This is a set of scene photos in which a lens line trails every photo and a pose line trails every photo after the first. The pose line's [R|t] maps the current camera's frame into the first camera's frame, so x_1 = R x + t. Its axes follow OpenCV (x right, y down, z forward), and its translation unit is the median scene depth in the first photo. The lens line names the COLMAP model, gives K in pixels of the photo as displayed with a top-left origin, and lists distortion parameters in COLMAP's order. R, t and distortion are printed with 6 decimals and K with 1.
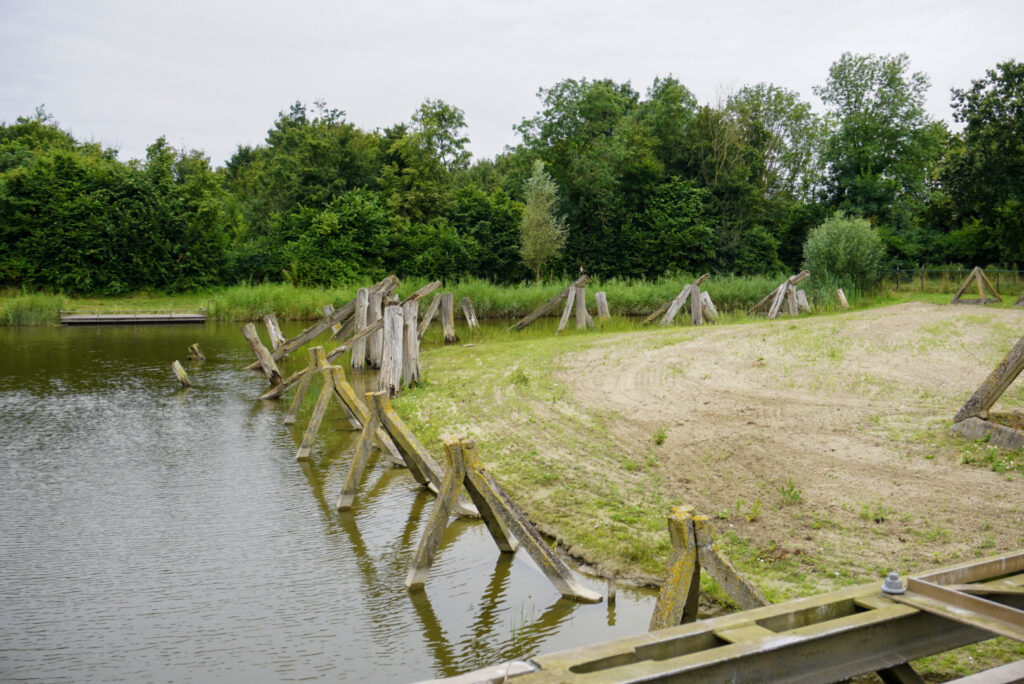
lens RADIAL K [[1113.2, 0, 512.0], [0, 1113.2, 342.0], [0, 0, 1]] dist [0.005920, 0.003002]
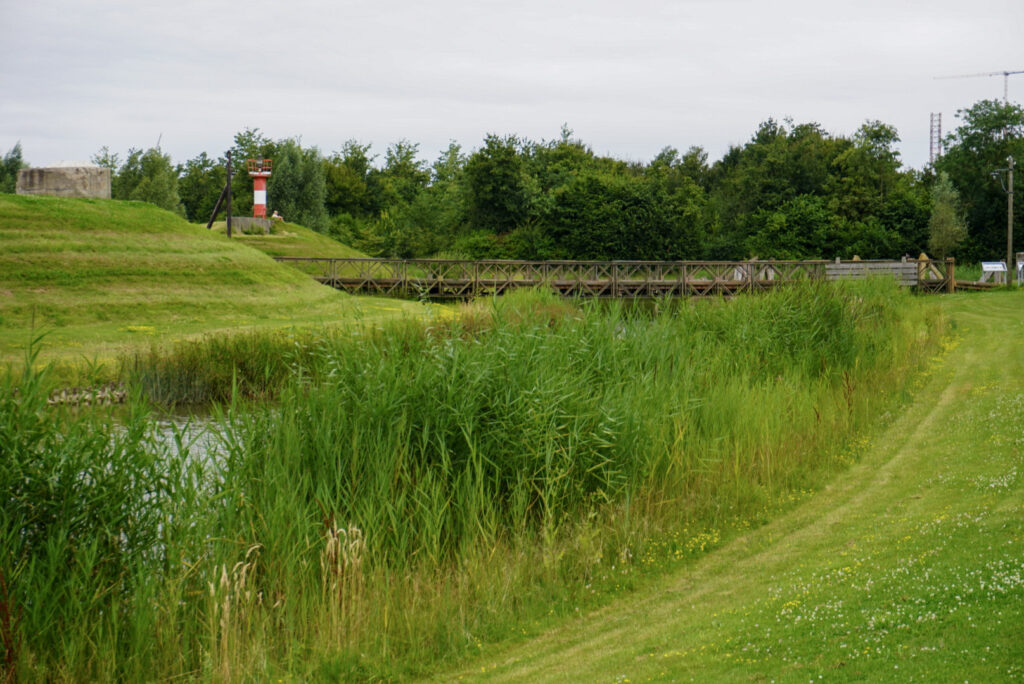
lens RADIAL K [[1113.2, 0, 512.0], [0, 1113.2, 342.0], [0, 0, 1]] dist [0.005920, 0.003002]
pose [[0.906497, 0.035112, -0.420749, 0.104826], [-0.031629, 0.999383, 0.015256, 0.024084], [0.421026, -0.000521, 0.907049, -0.318208]]
